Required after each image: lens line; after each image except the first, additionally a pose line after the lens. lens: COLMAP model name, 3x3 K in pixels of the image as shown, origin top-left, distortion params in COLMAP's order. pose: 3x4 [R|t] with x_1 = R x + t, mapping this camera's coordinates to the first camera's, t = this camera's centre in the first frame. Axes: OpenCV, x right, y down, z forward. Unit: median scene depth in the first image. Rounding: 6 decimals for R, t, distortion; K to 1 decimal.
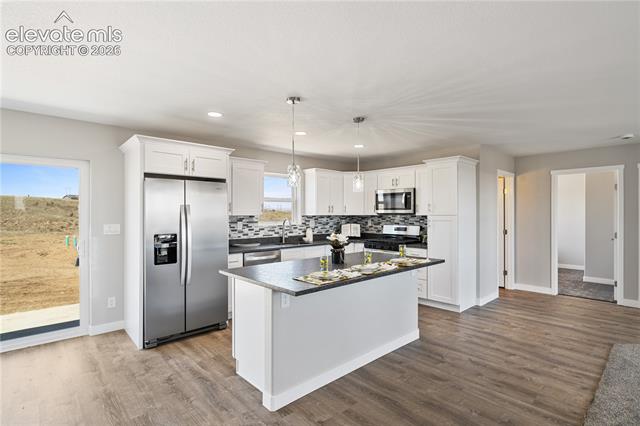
lens RADIAL K [[316.0, 0, 320.0], [0, 316.0, 213.7], [0, 0, 1]] dist [0.001457, 0.000067]
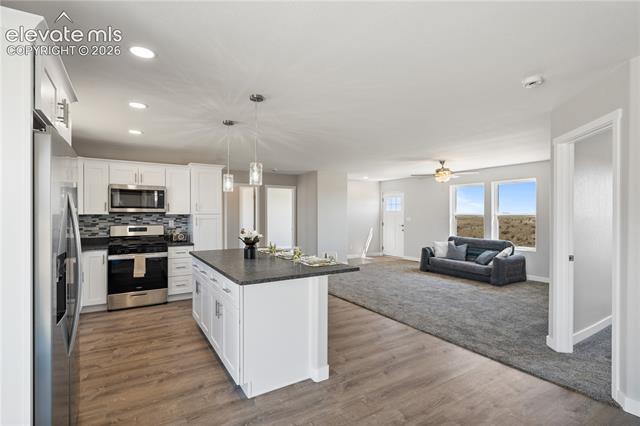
lens RADIAL K [[305.4, 0, 319.7], [0, 305.4, 215.1], [0, 0, 1]] dist [-0.001577, -0.000096]
pose [[0.188984, -0.003270, 0.981975, -0.560219], [-0.003815, 0.999984, 0.004064, 0.002051], [-0.981973, -0.004514, 0.188968, 0.355311]]
